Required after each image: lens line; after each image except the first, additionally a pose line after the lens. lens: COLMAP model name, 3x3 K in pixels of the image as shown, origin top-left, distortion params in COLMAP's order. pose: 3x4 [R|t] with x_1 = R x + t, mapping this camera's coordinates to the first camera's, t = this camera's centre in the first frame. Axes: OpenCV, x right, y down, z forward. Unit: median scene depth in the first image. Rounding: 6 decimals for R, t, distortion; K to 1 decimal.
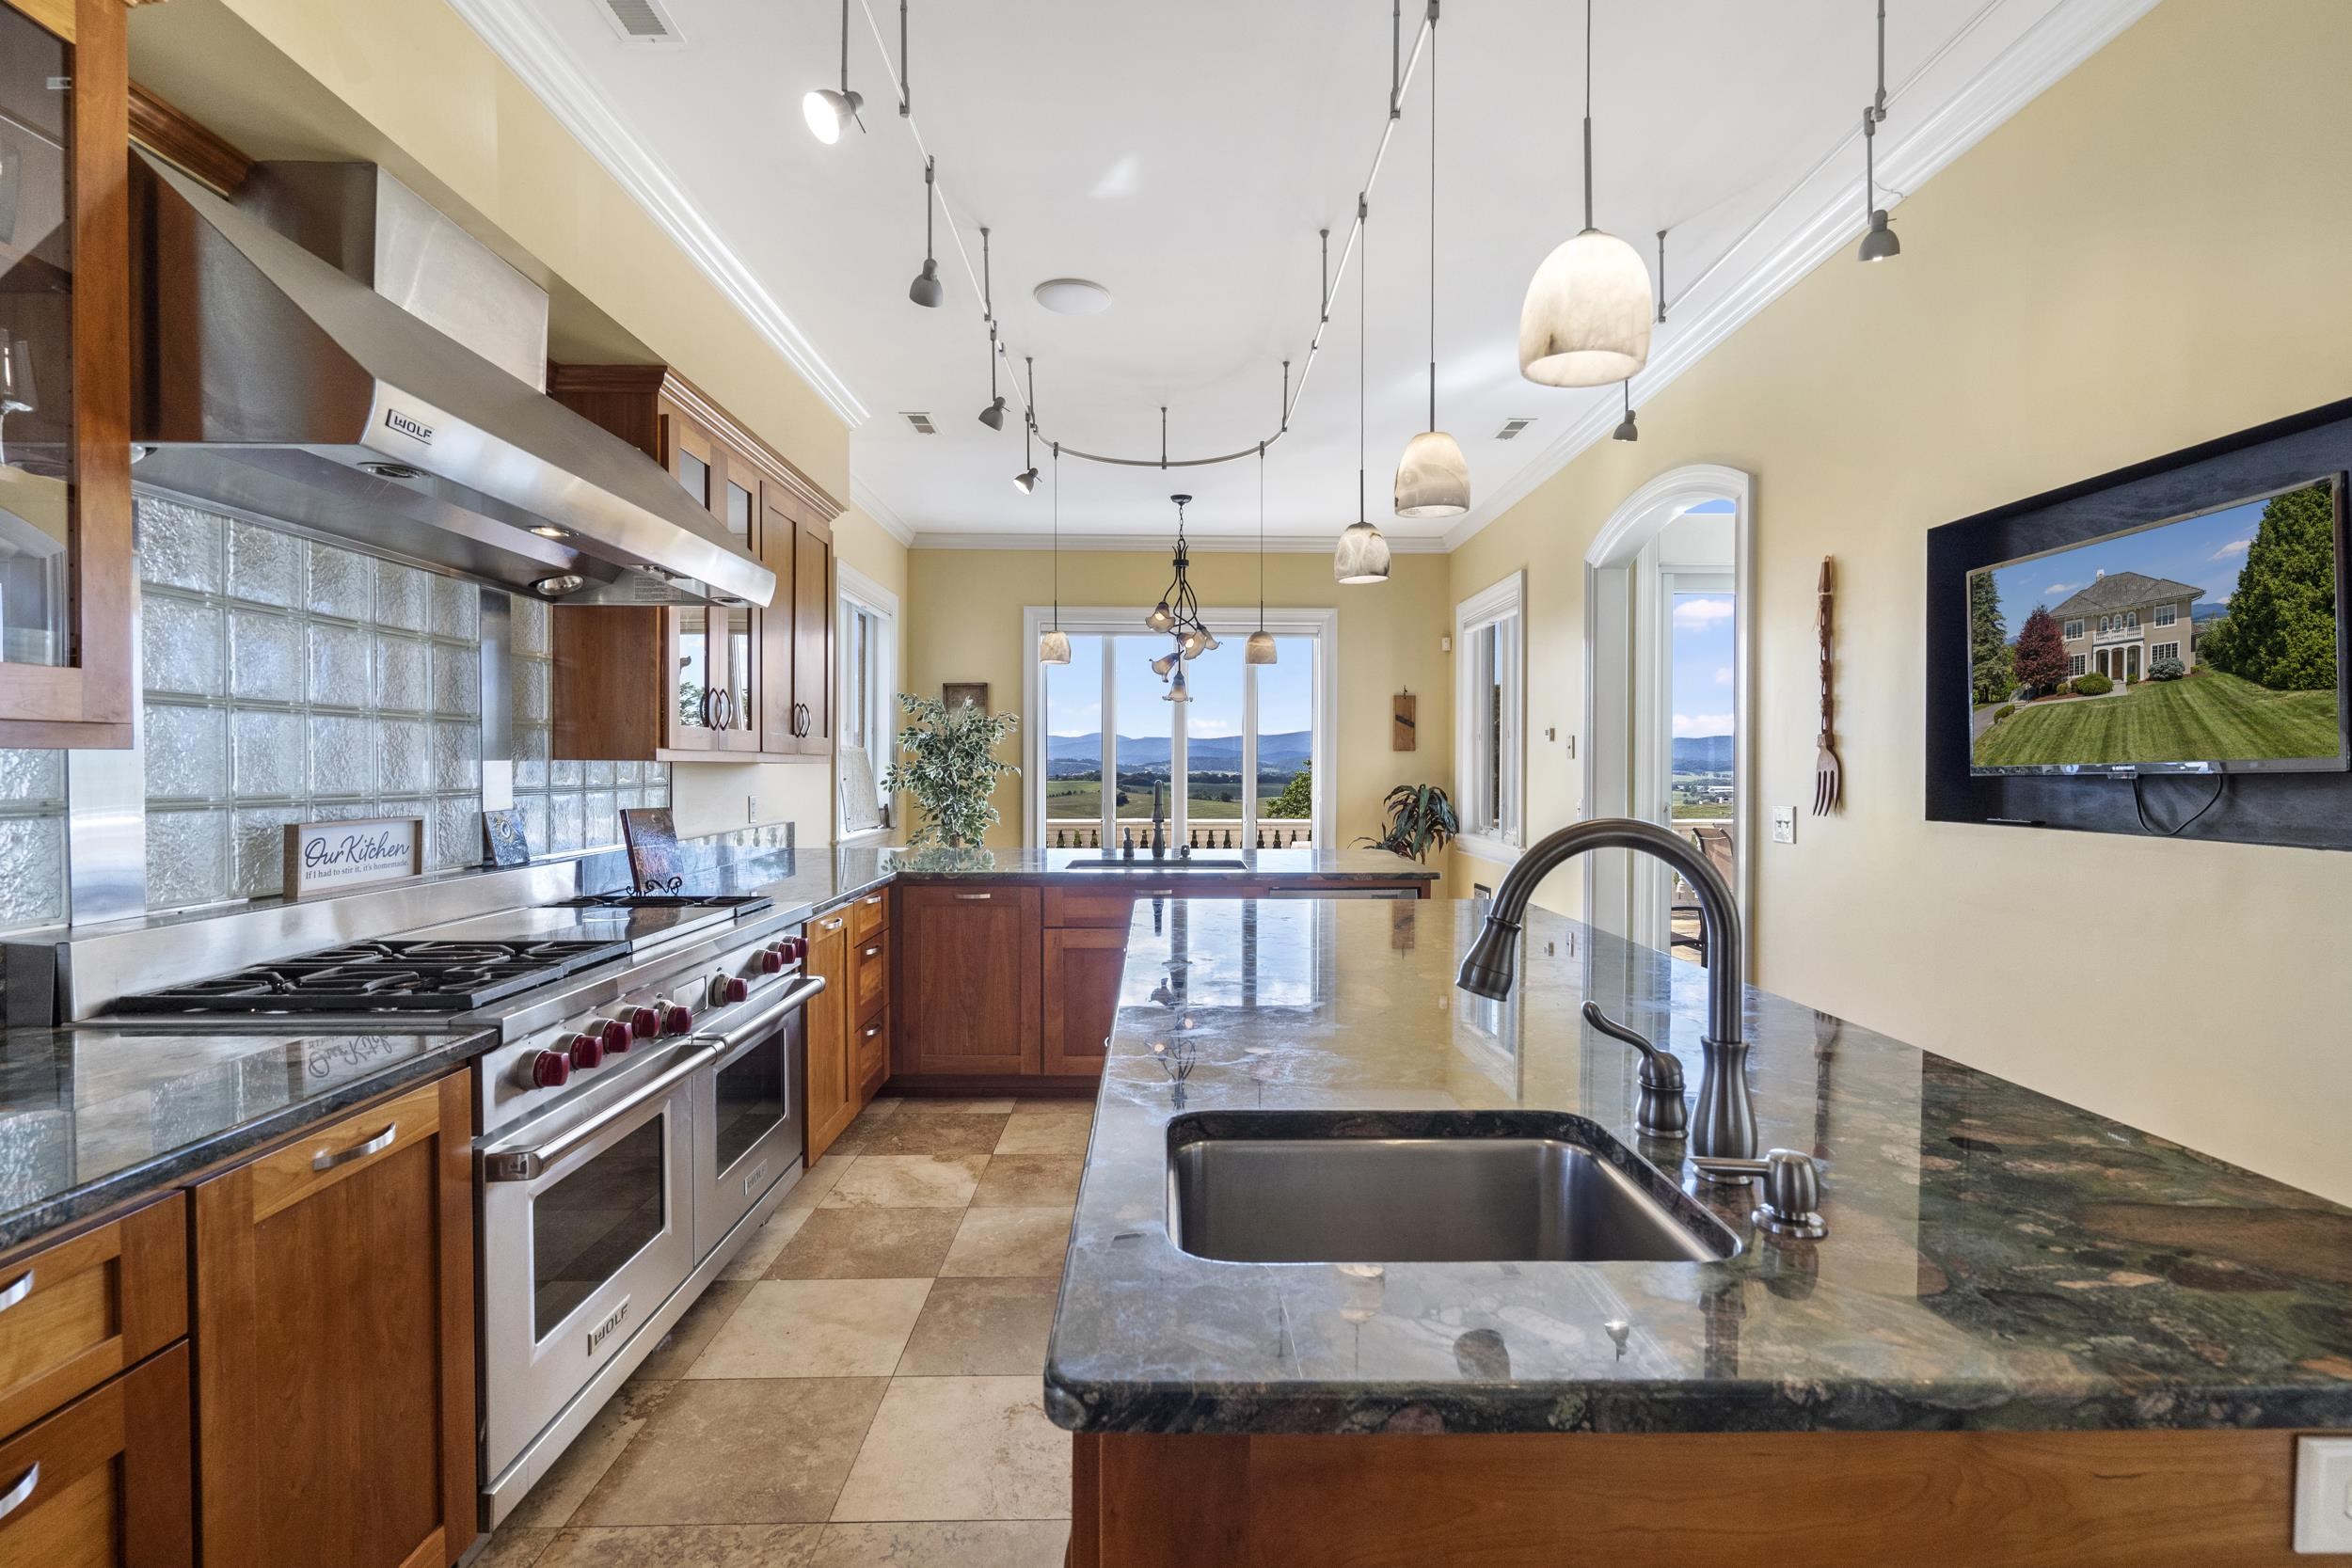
lens RADIAL K [[1095.1, 0, 1186.5], [0, 1095.1, 783.5], [0, 0, 1]] dist [-0.004805, 0.000557]
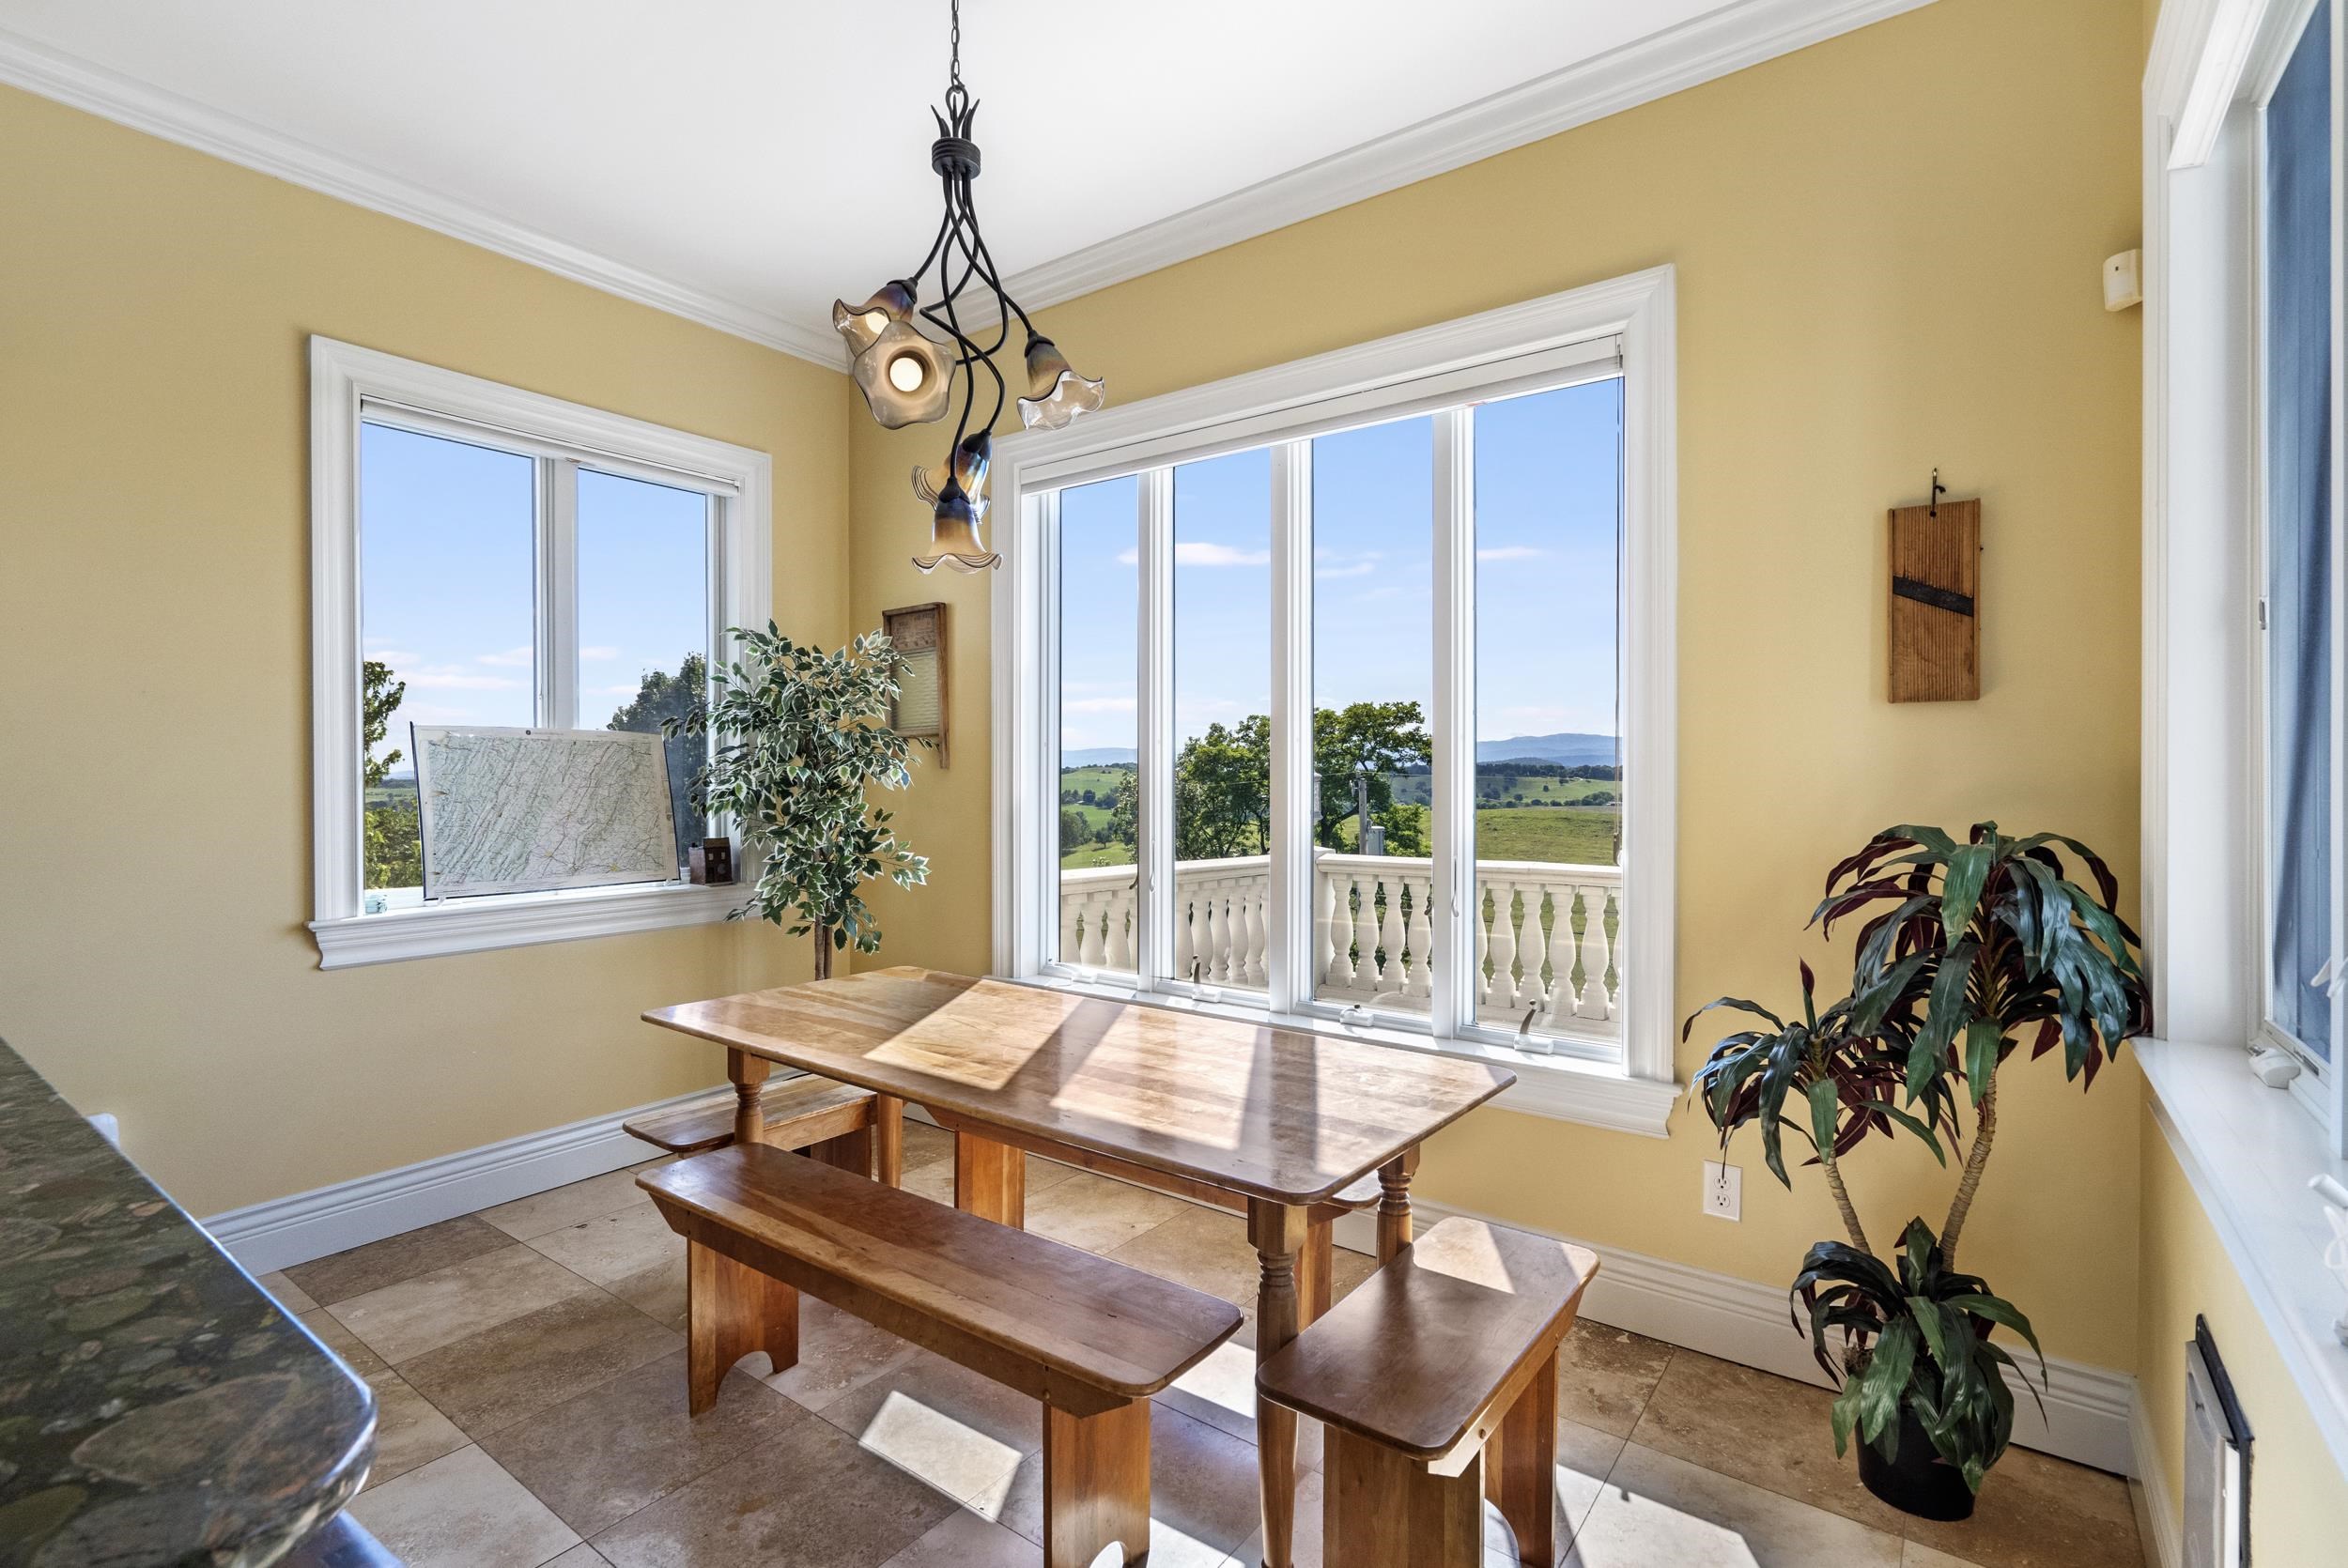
lens RADIAL K [[1093.2, 0, 1184.5], [0, 1093.2, 783.5], [0, 0, 1]] dist [-0.004805, 0.000557]
pose [[0.794492, 0.002291, -0.607271, 0.529671], [-0.004549, 0.999987, -0.002179, -0.017569], [0.607258, 0.004494, 0.794492, 1.615787]]
